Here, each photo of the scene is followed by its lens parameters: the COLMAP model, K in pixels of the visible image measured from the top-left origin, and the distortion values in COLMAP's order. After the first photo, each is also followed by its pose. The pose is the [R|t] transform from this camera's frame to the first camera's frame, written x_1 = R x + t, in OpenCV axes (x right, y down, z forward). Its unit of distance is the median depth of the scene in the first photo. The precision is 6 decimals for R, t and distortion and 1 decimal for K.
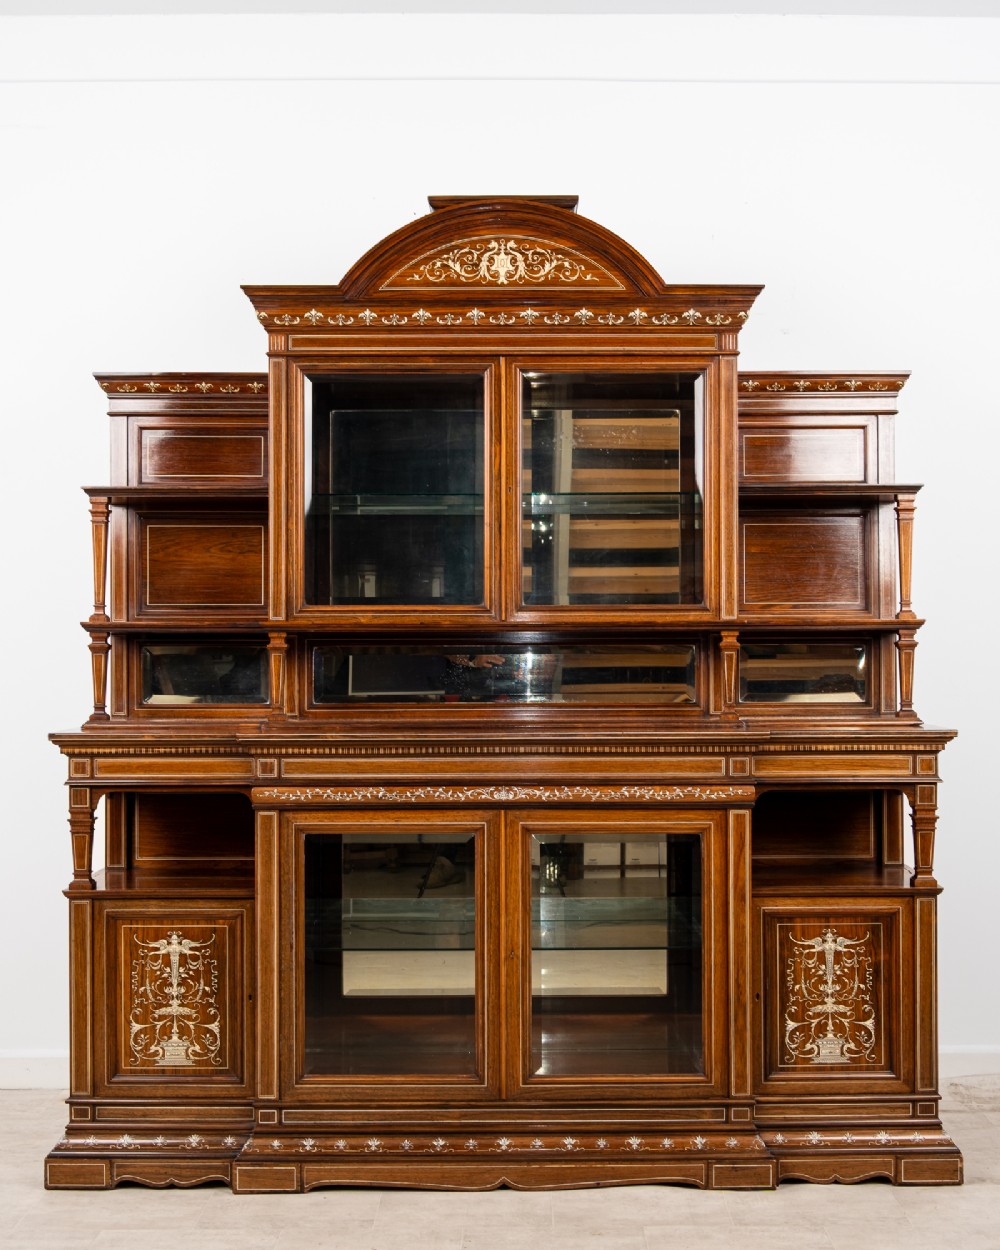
lens RADIAL K [[1698.1, 0, 516.6], [0, 1698.1, 634.8], [0, 0, 1]] dist [-0.042974, 0.000000]
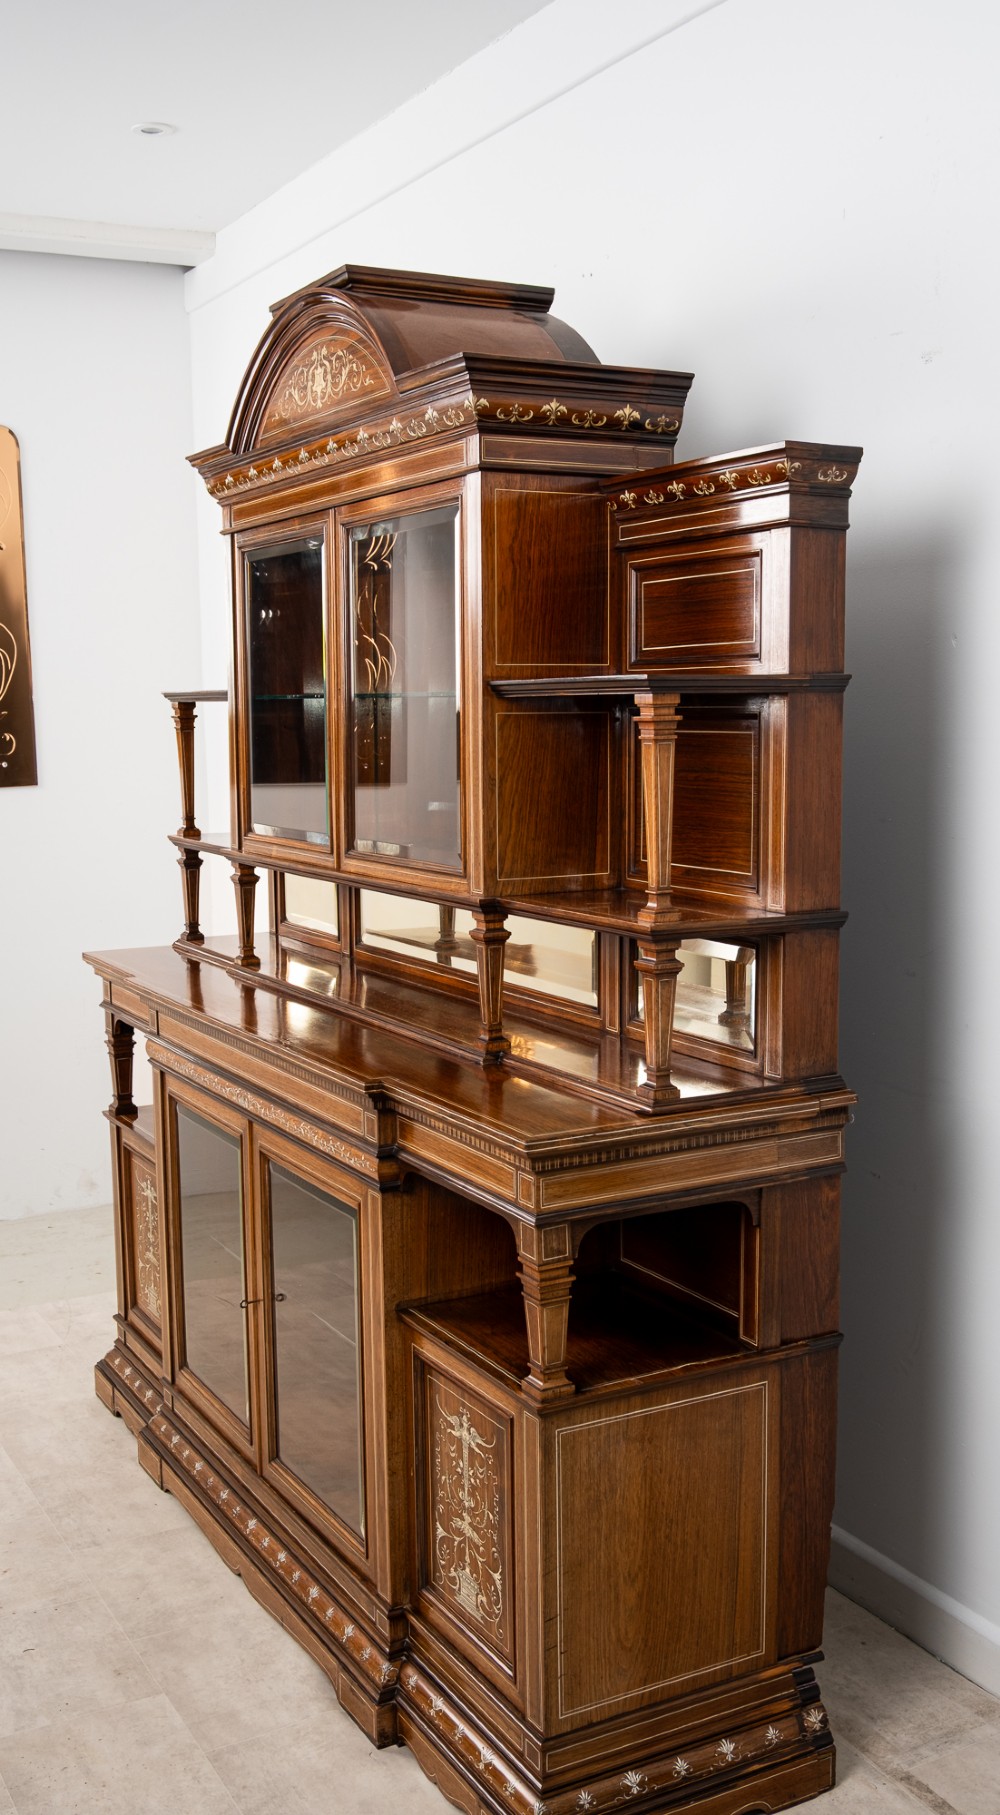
lens RADIAL K [[1805.7, 0, 551.2], [0, 1805.7, 922.3], [0, 0, 1]] dist [-0.049876, 0.000000]
pose [[0.493292, 0.103811, -0.863647, 0.755325], [0.014684, 0.991718, 0.127592, -0.088490], [0.869740, -0.075622, 0.487683, 0.718656]]
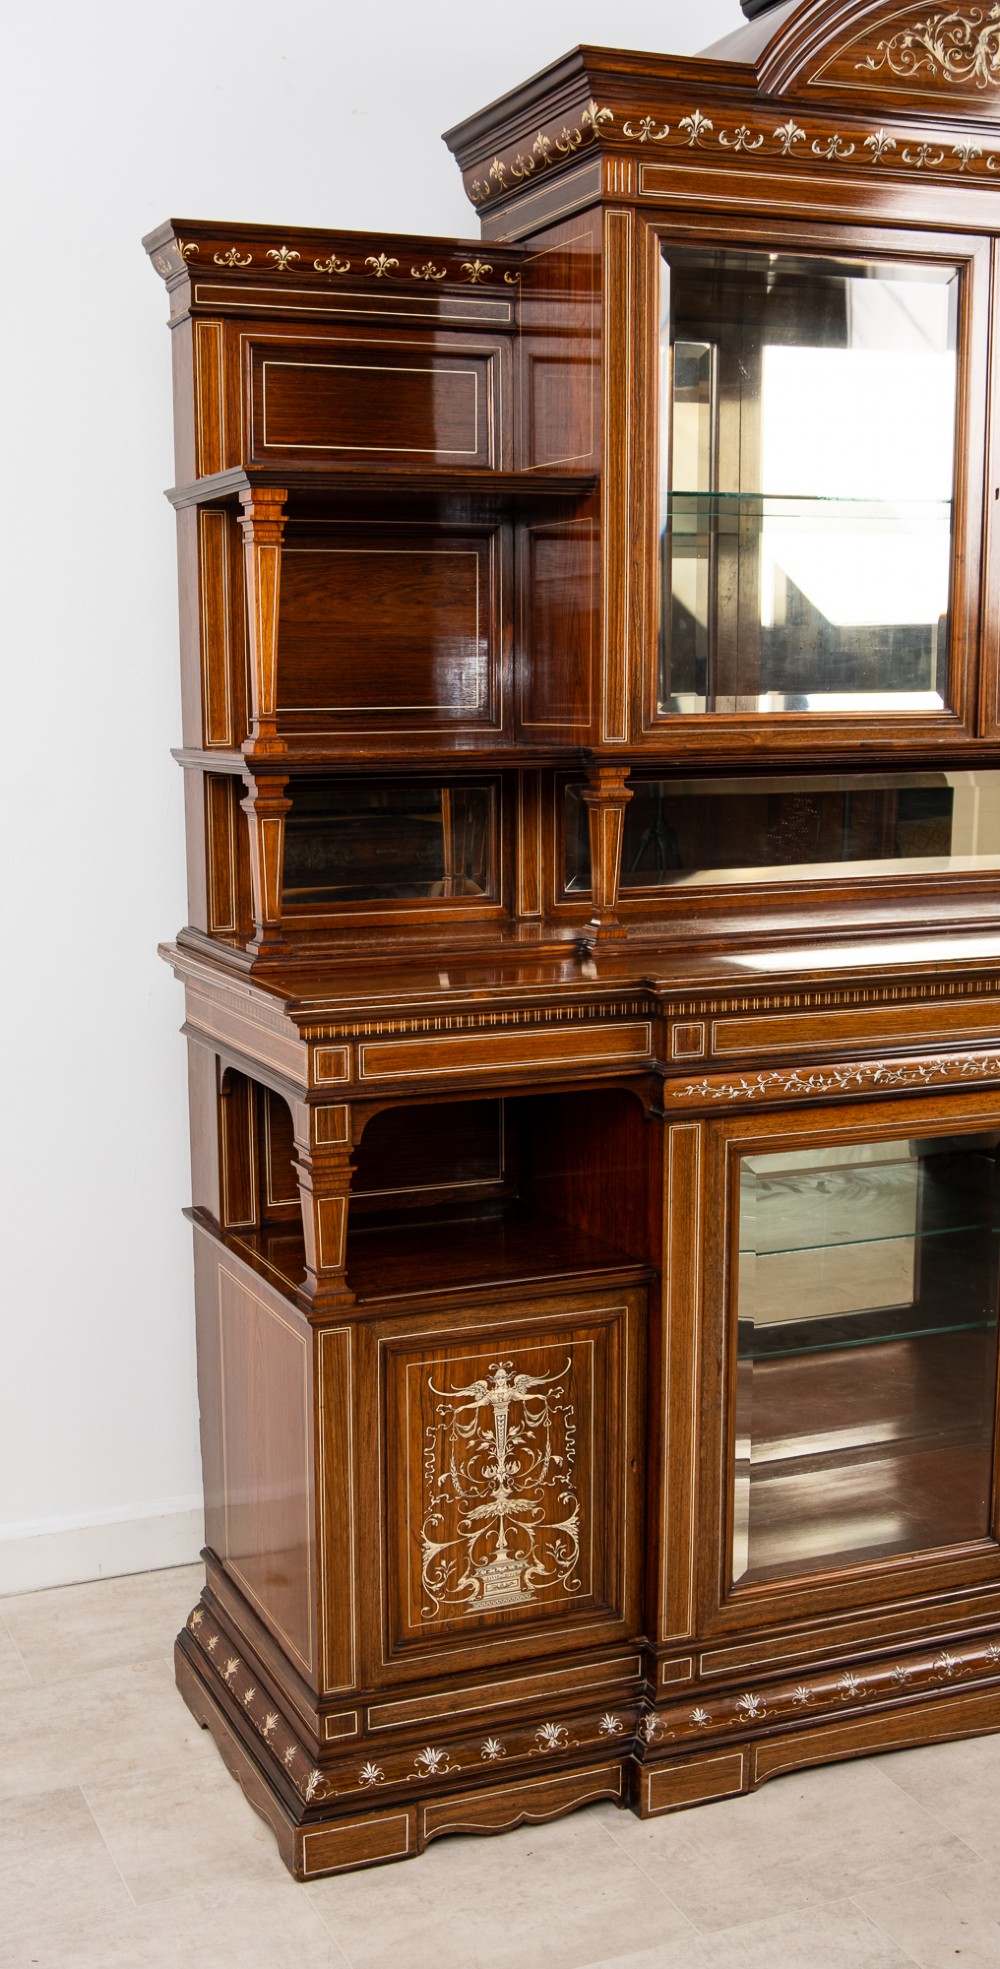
lens RADIAL K [[2095.9, 0, 346.4], [0, 2095.9, 1043.6], [0, 0, 1]] dist [-0.032973, 0.000000]
pose [[0.936746, -0.070110, 0.342916, -0.458358], [0.008029, 0.983779, 0.179202, -0.034923], [-0.349918, -0.165114, 0.922114, 0.444877]]
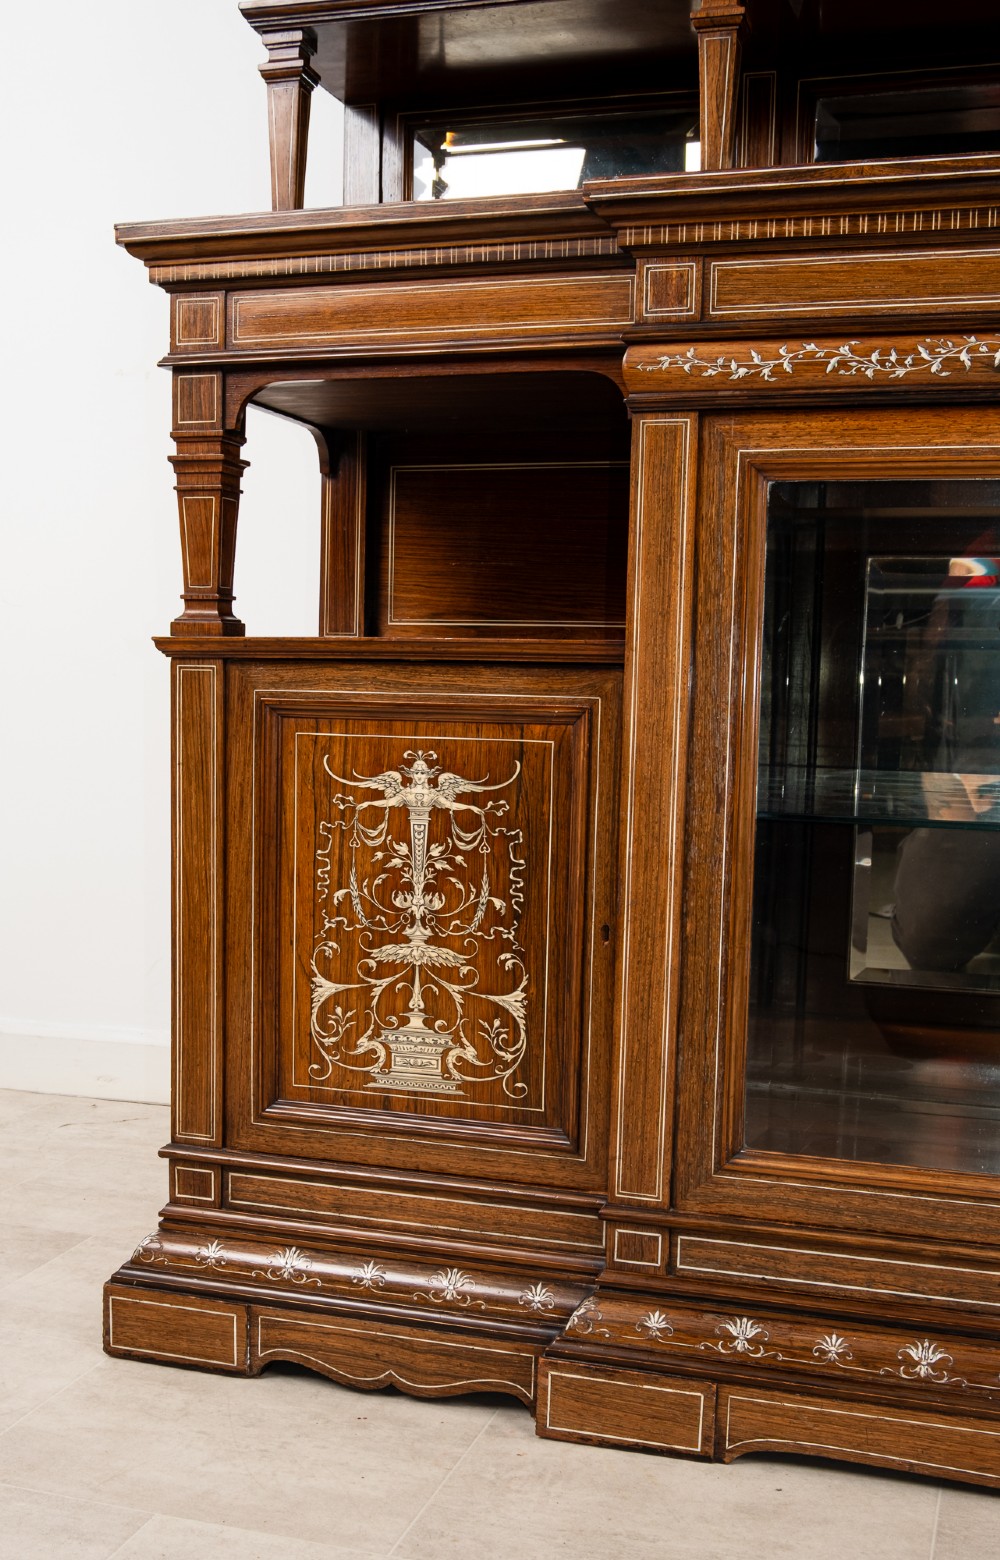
lens RADIAL K [[1768.6, 0, 451.8], [0, 1768.6, 874.0], [0, 0, 1]] dist [-0.035082, 0.000000]
pose [[0.947777, 0.057442, -0.313719, -0.067405], [-0.018326, 0.991831, 0.126238, 0.152244], [0.318407, -0.113896, 0.941087, 0.620411]]
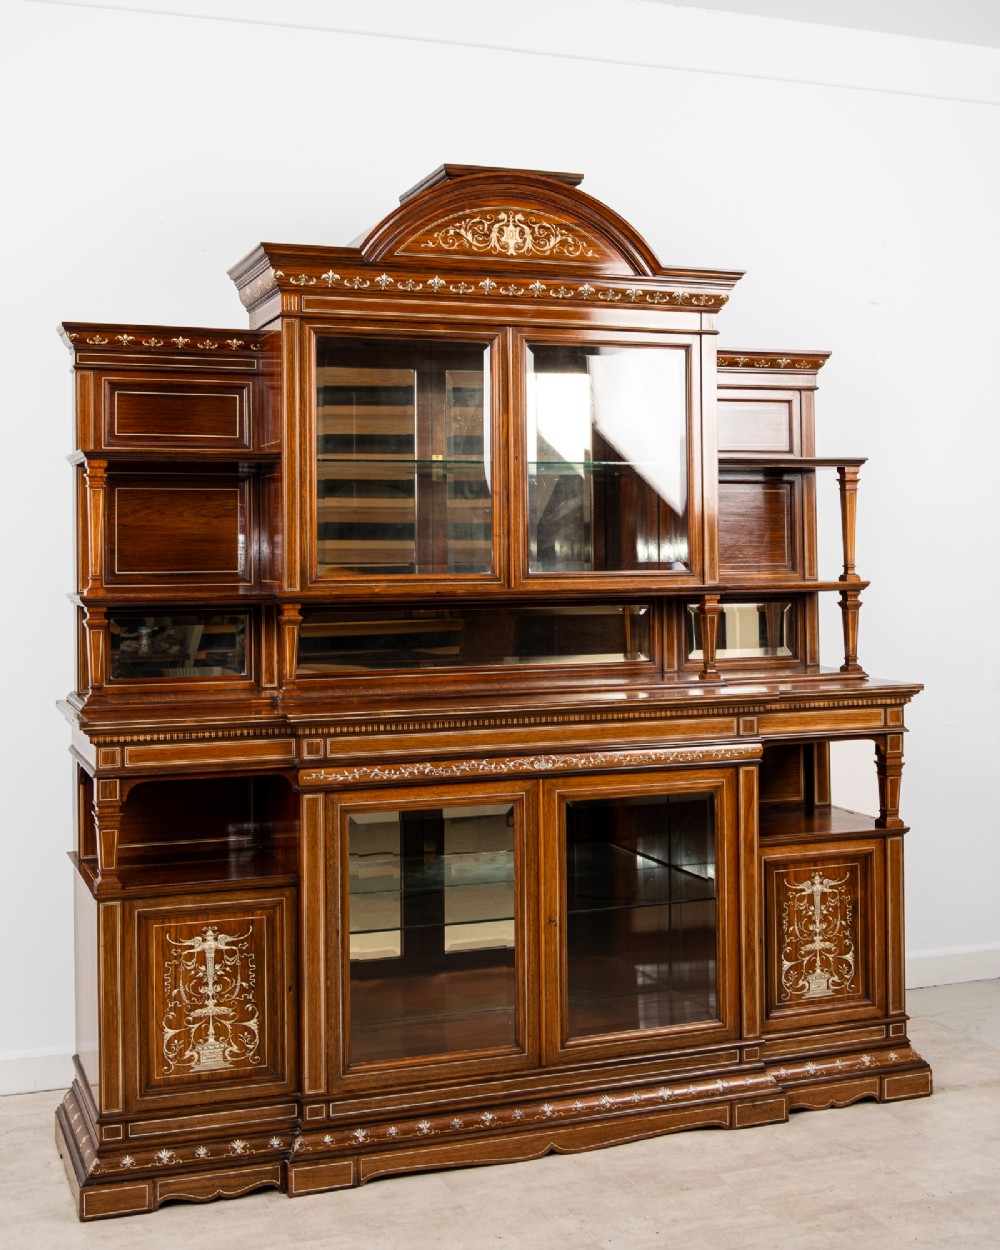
lens RADIAL K [[1698.1, 0, 523.2], [0, 1698.1, 508.8], [0, 0, 1]] dist [-0.042974, 0.000000]
pose [[0.933702, 0.002219, 0.358045, -0.376722], [0.003252, 0.999887, -0.014679, -0.042523], [-0.358037, 0.014870, 0.933589, 0.057386]]
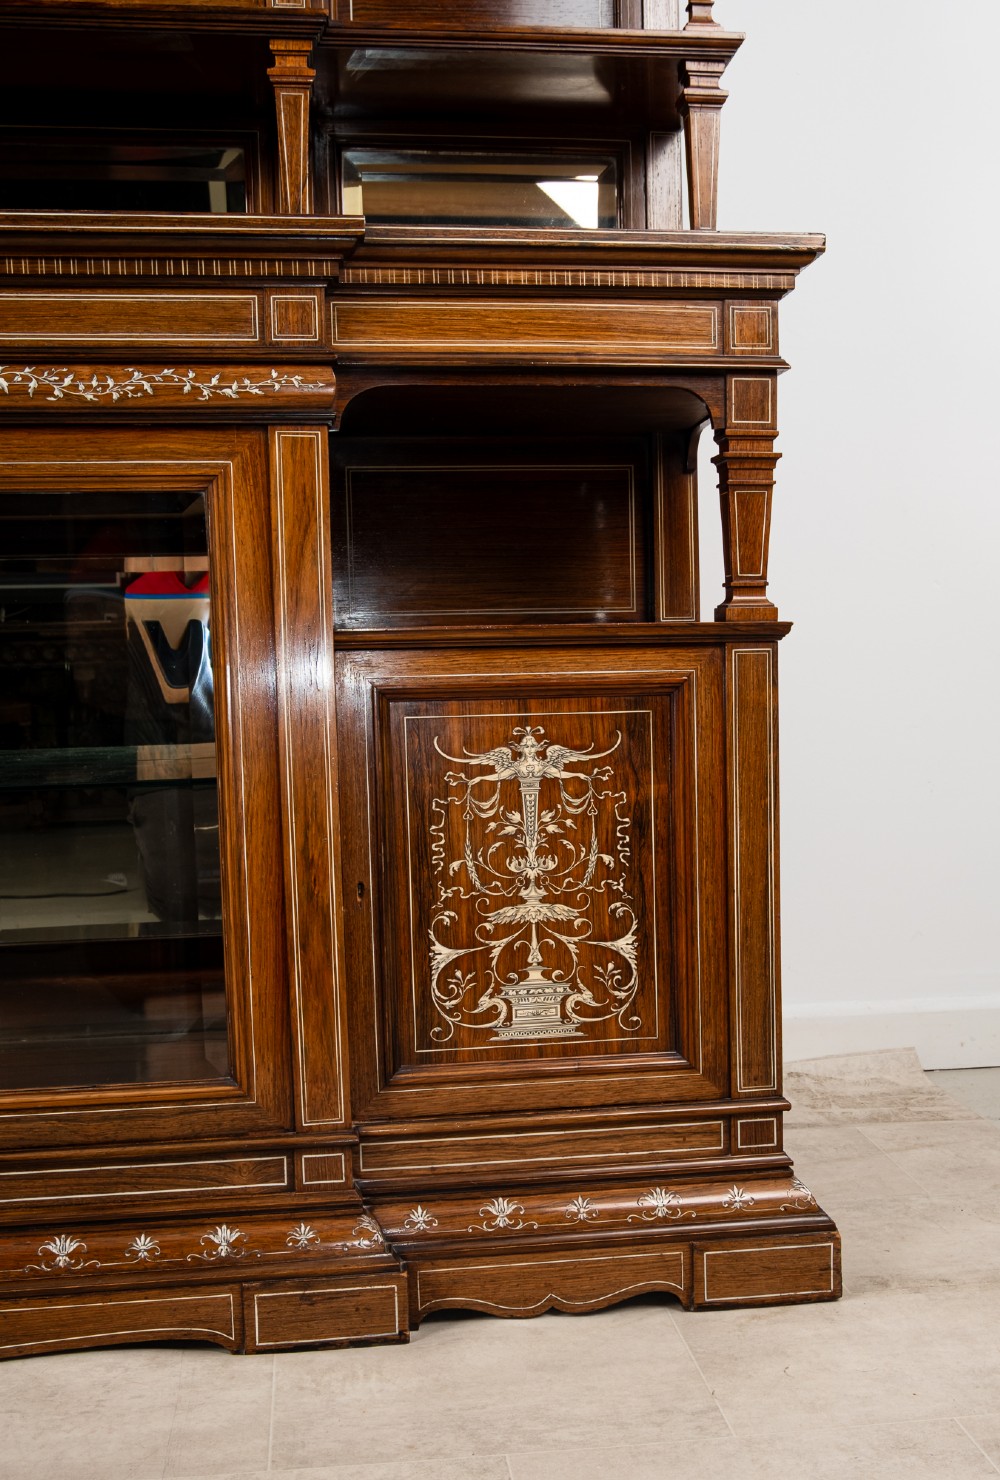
lens RADIAL K [[1686.5, 0, 556.1], [0, 1686.5, 826.4], [0, 0, 1]] dist [-0.035188, 0.000000]
pose [[0.989592, -0.030383, 0.140656, 0.131892], [0.015015, 0.993922, 0.109062, 0.153002], [-0.143114, -0.105815, 0.984033, 0.584245]]
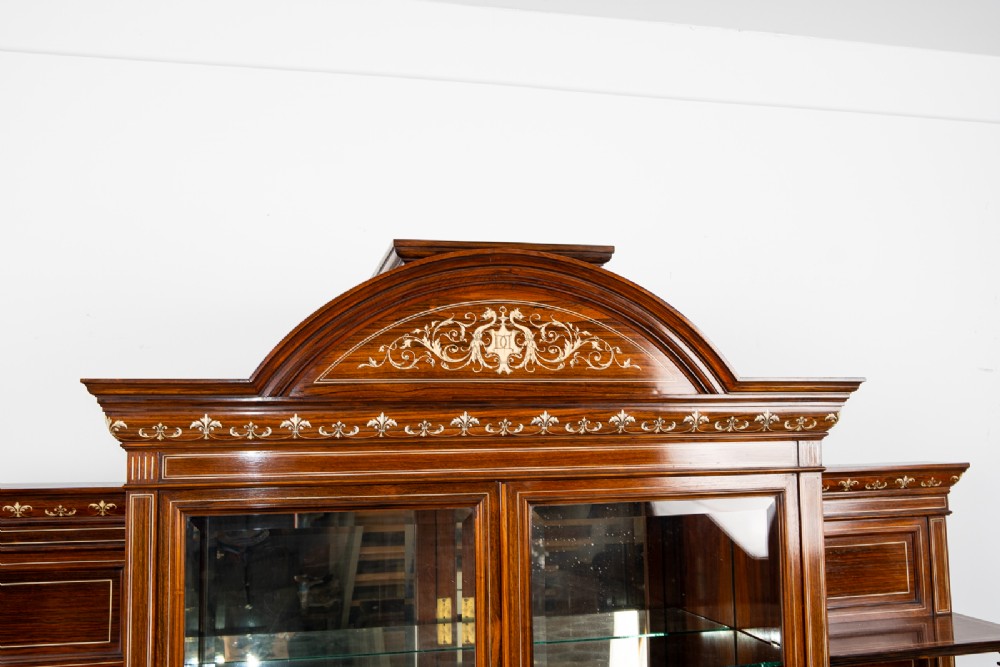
lens RADIAL K [[995.1, 0, 497.9], [0, 995.1, 314.6], [0, 0, 1]] dist [-0.031842, 0.000000]
pose [[0.973404, 0.015440, 0.228576, -0.102990], [0.009245, 0.994266, -0.106532, -0.195378], [-0.228910, 0.105812, 0.967680, 0.645580]]
